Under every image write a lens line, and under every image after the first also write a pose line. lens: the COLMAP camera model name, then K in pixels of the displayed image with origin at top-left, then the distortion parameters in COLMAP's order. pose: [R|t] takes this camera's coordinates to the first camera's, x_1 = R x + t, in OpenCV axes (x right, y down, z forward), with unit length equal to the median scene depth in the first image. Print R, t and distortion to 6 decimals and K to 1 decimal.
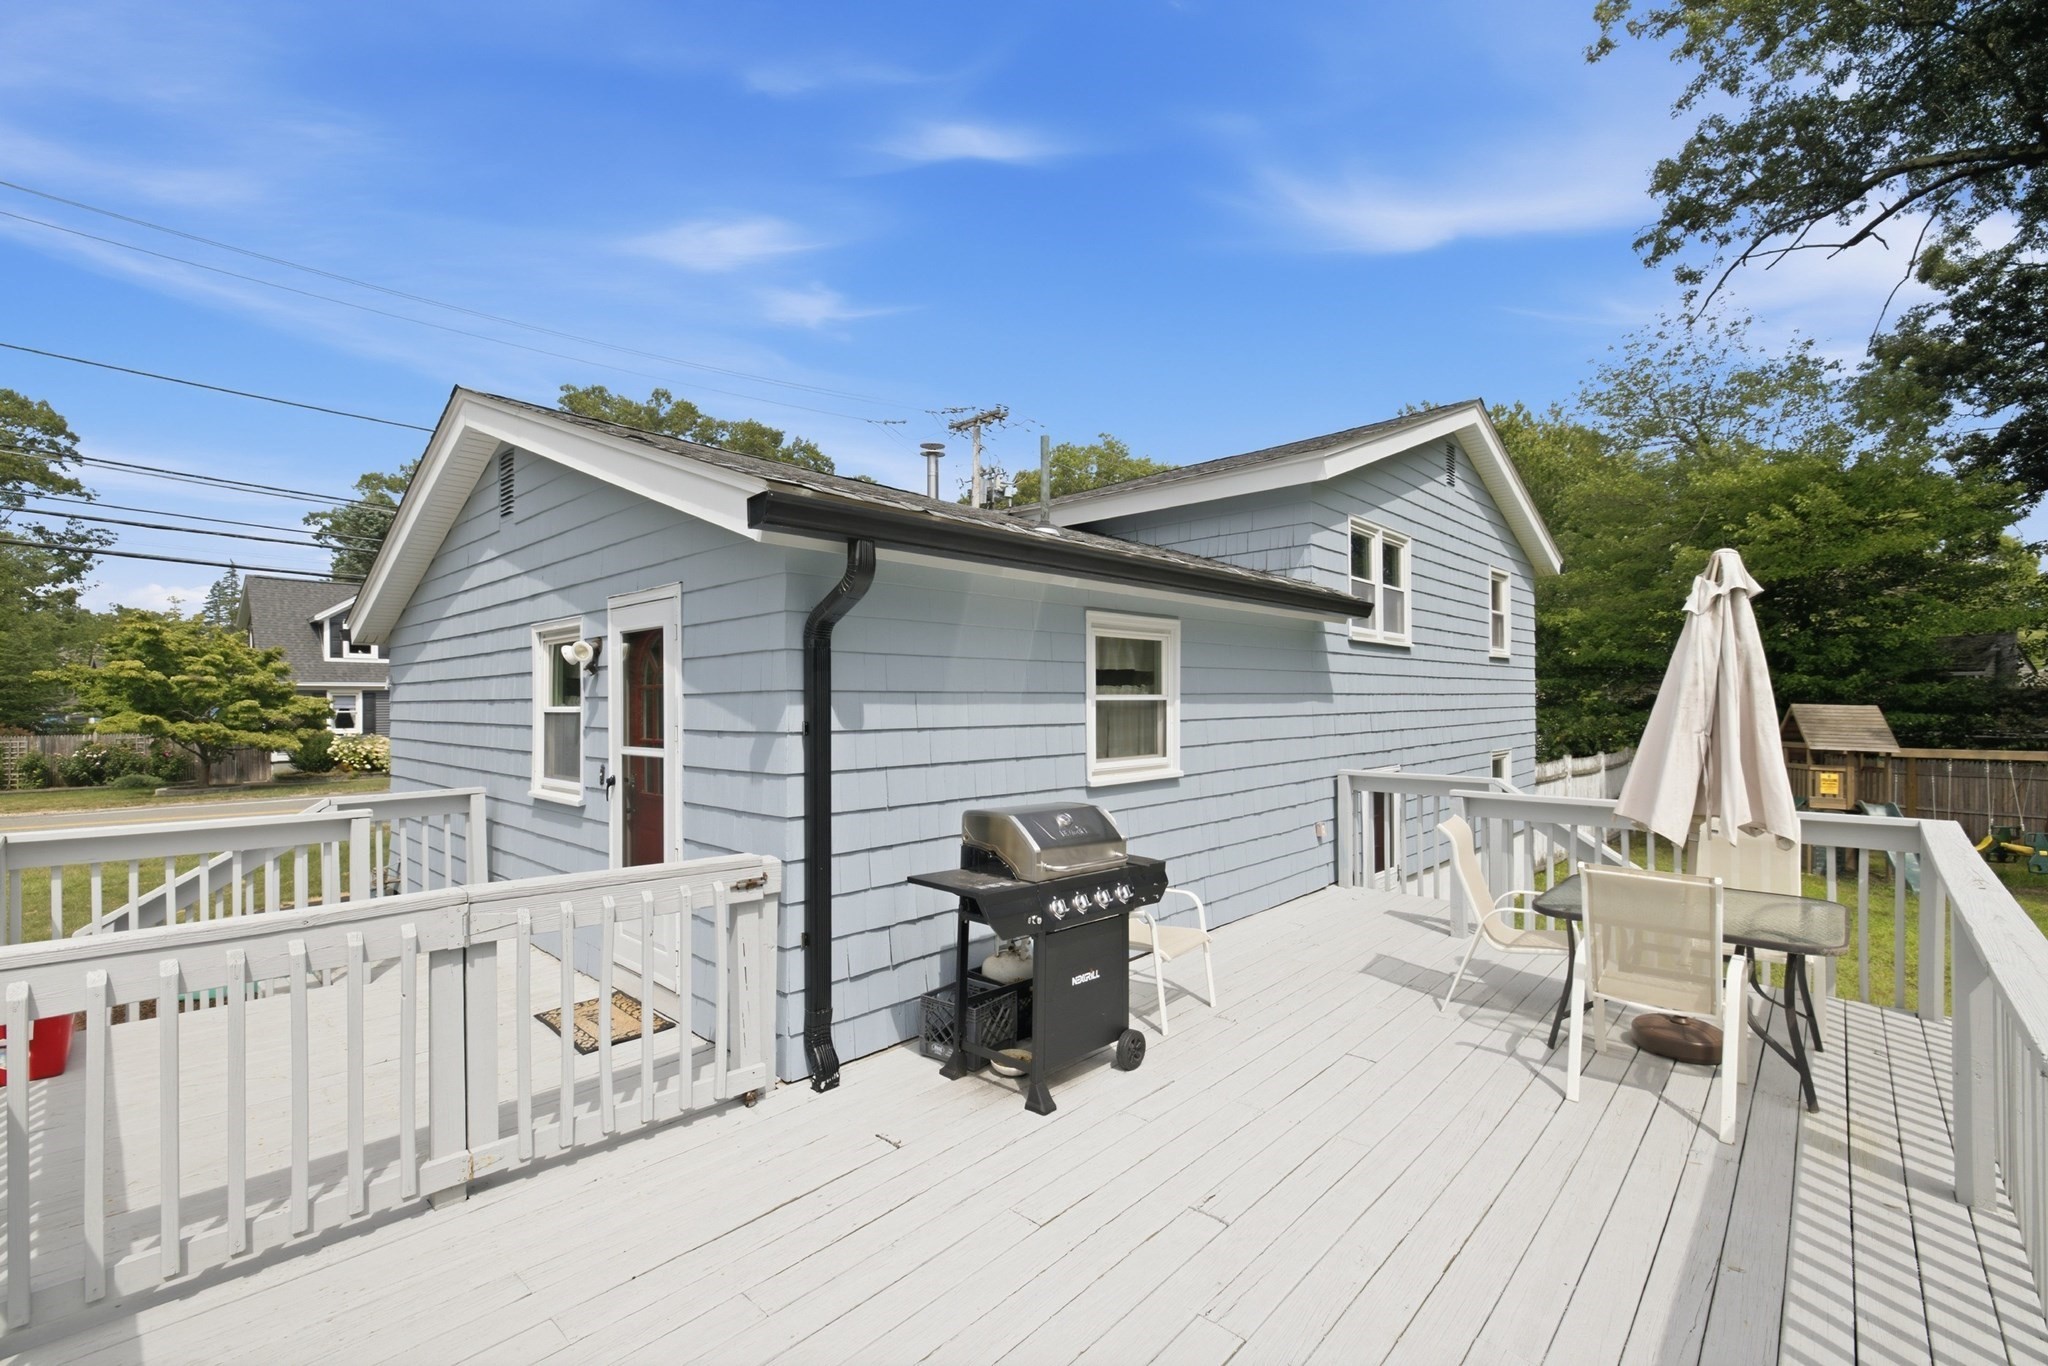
lens RADIAL K [[901.3, 0, 1024.4], [0, 901.3, 696.5], [0, 0, 1]] dist [0.000636, -0.000650]
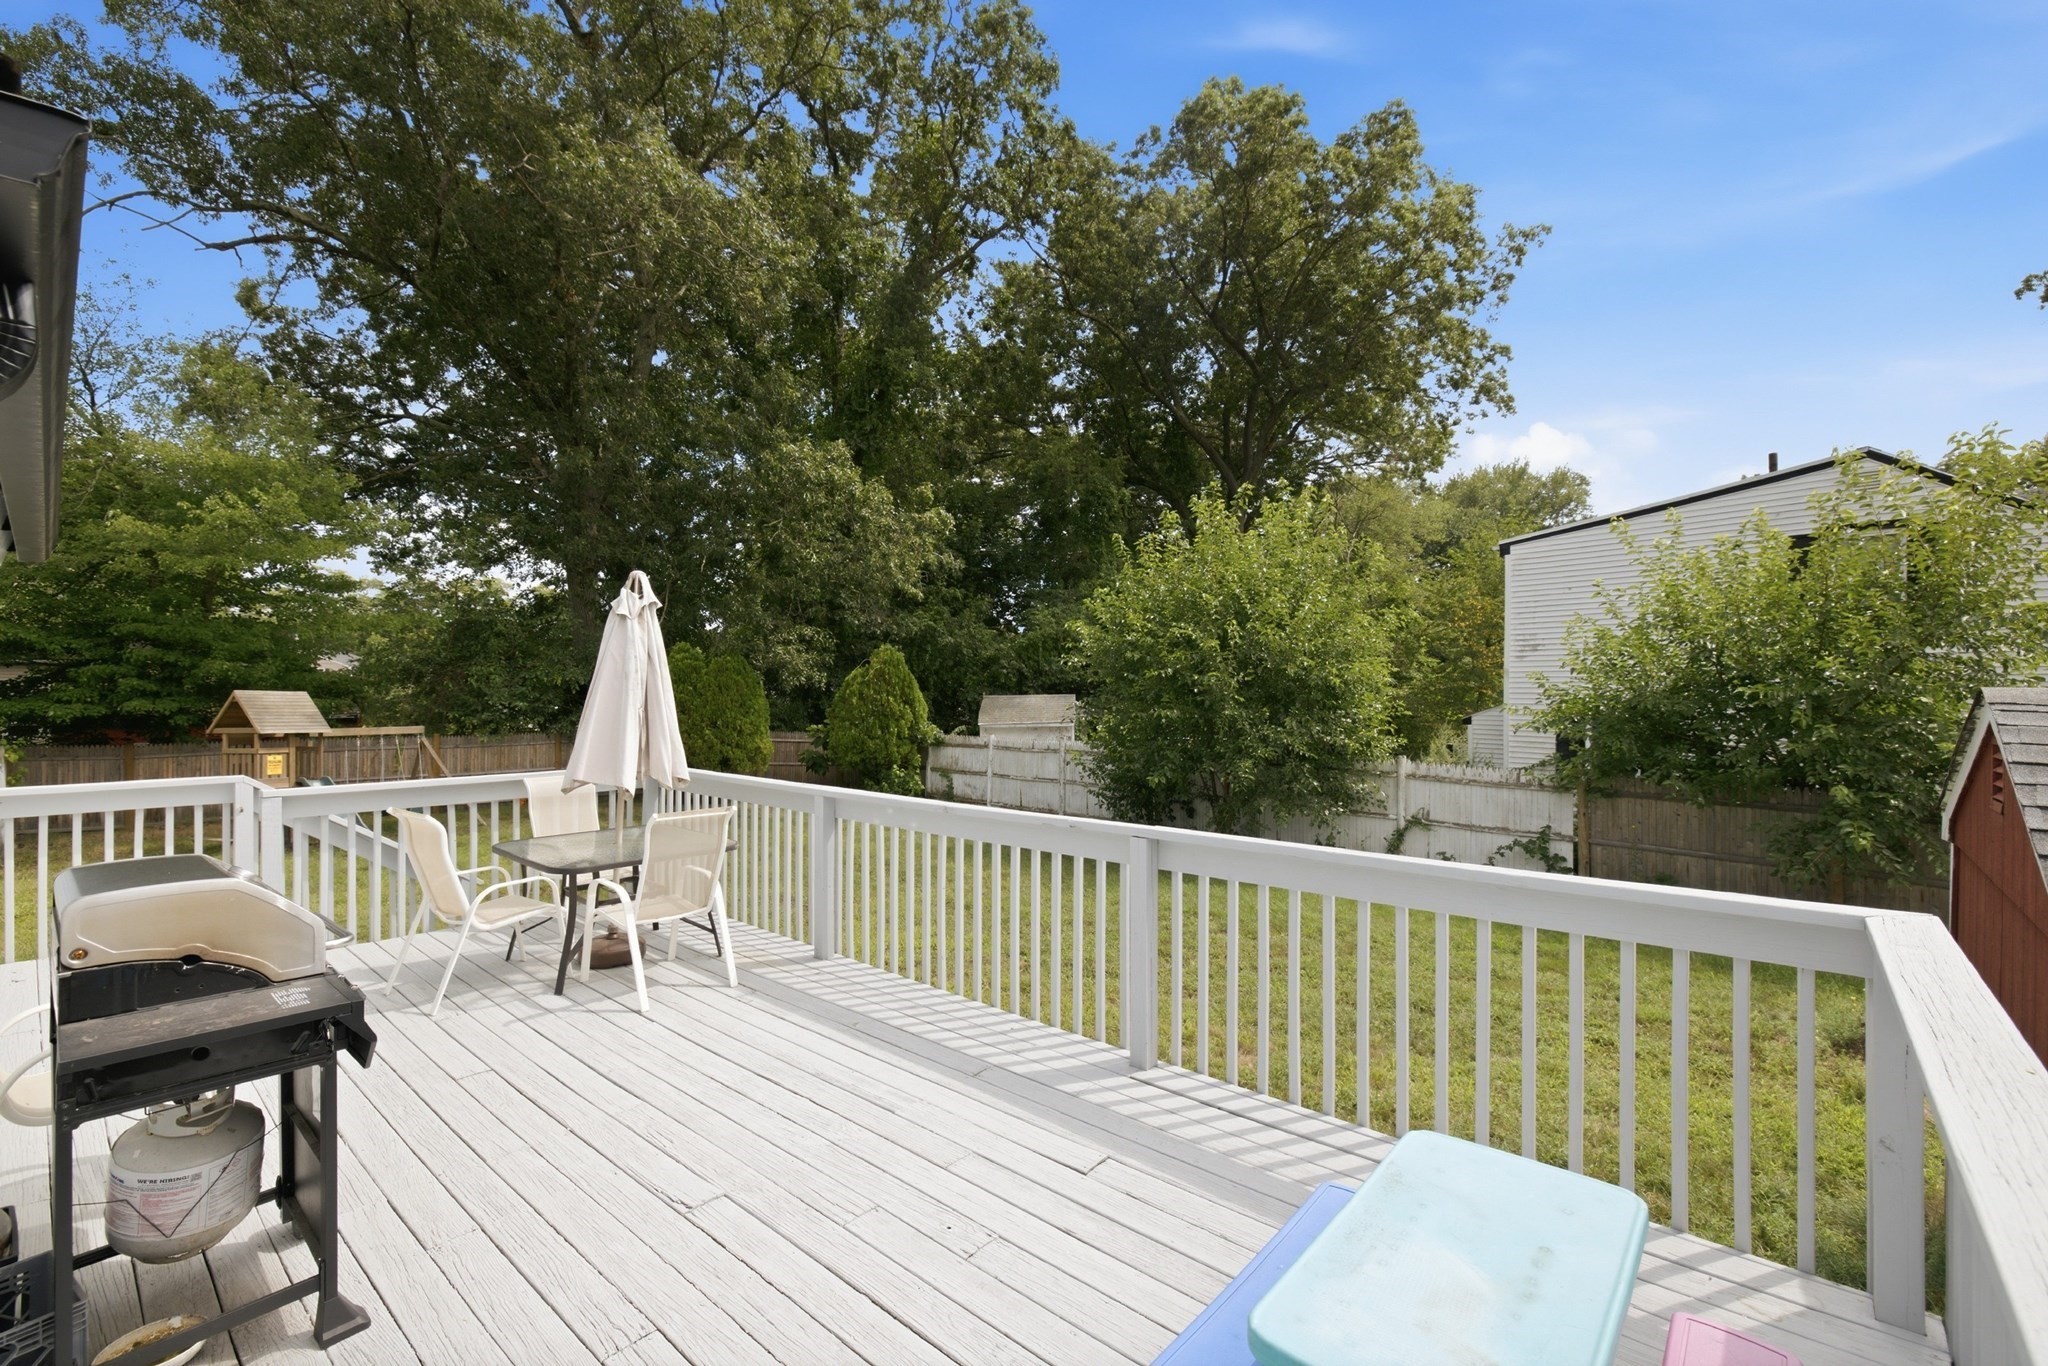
lens RADIAL K [[867.7, 0, 1024.0], [0, 867.7, 683.0], [0, 0, 1]] dist [0.001472, -0.000414]
pose [[-0.051025, 0.007300, 0.998671, -0.126321], [-0.005337, 0.999957, -0.007582, 0.001993], [-0.998683, -0.005717, -0.050984, 0.116456]]
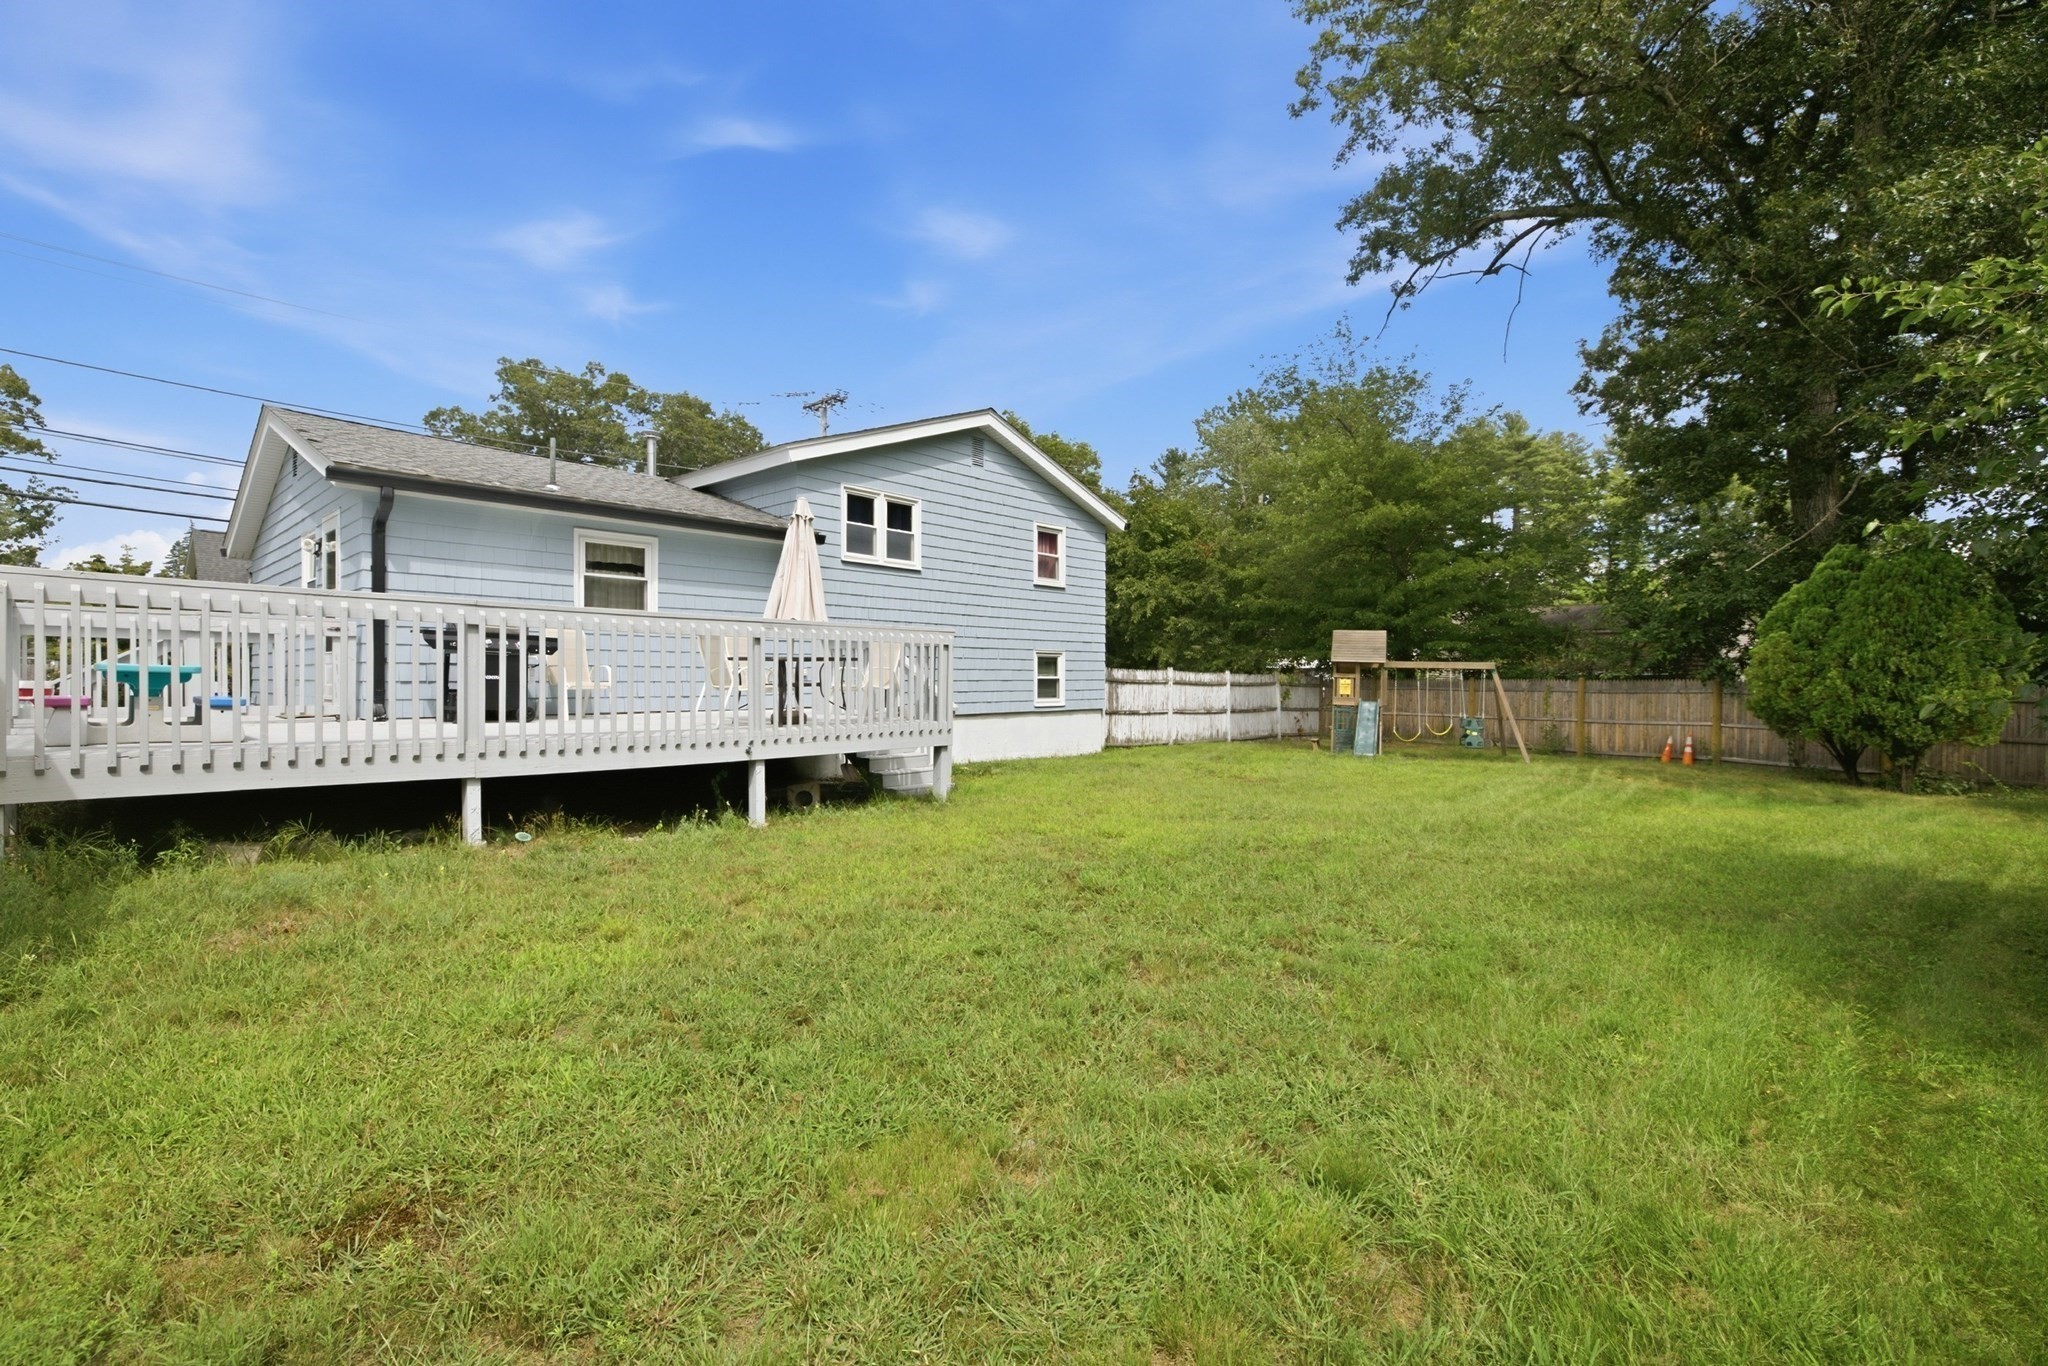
lens RADIAL K [[923.3, 0, 1024.0], [0, 923.3, 683.0], [0, 0, 1]] dist [0.013332, -0.006557]
pose [[0.999923, 0.010874, 0.005925, 0.398370], [-0.010935, 0.999886, 0.010385, 0.080184], [-0.005812, -0.010449, 0.999929, -0.392480]]
